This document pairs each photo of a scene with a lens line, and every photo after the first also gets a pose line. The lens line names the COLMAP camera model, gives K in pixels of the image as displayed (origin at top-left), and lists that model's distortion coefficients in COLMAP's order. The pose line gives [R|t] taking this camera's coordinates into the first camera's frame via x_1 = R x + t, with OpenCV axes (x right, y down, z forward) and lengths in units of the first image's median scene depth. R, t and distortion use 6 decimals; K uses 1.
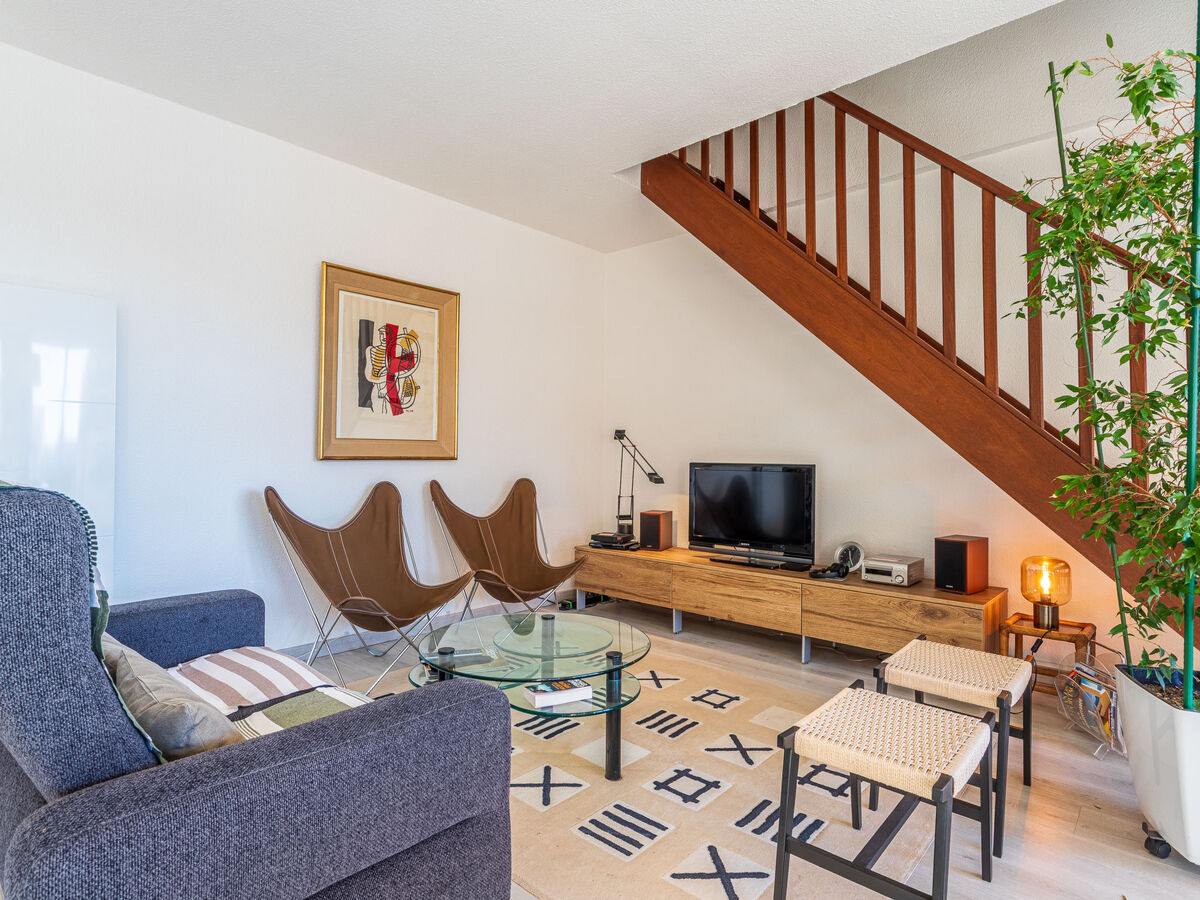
lens RADIAL K [[643.2, 0, 605.1], [0, 643.2, 448.9], [0, 0, 1]] dist [0.001703, 0.001519]
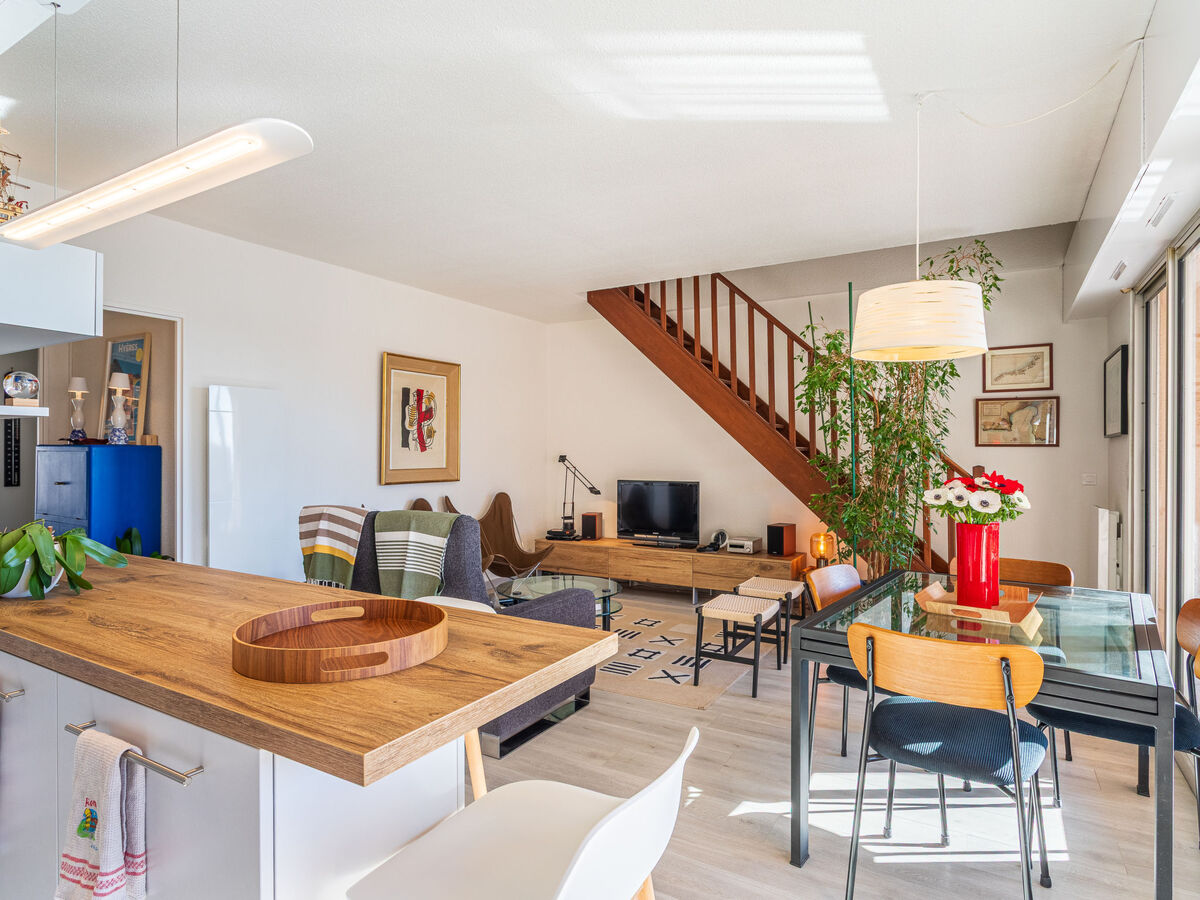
lens RADIAL K [[672.9, 0, 604.5], [0, 672.9, 446.0], [0, 0, 1]] dist [-0.010958, 0.005976]
pose [[0.979290, -0.006699, 0.202352, -0.239963], [0.006057, 0.999974, 0.003793, -0.071336], [-0.202372, -0.002489, 0.979306, -0.584695]]
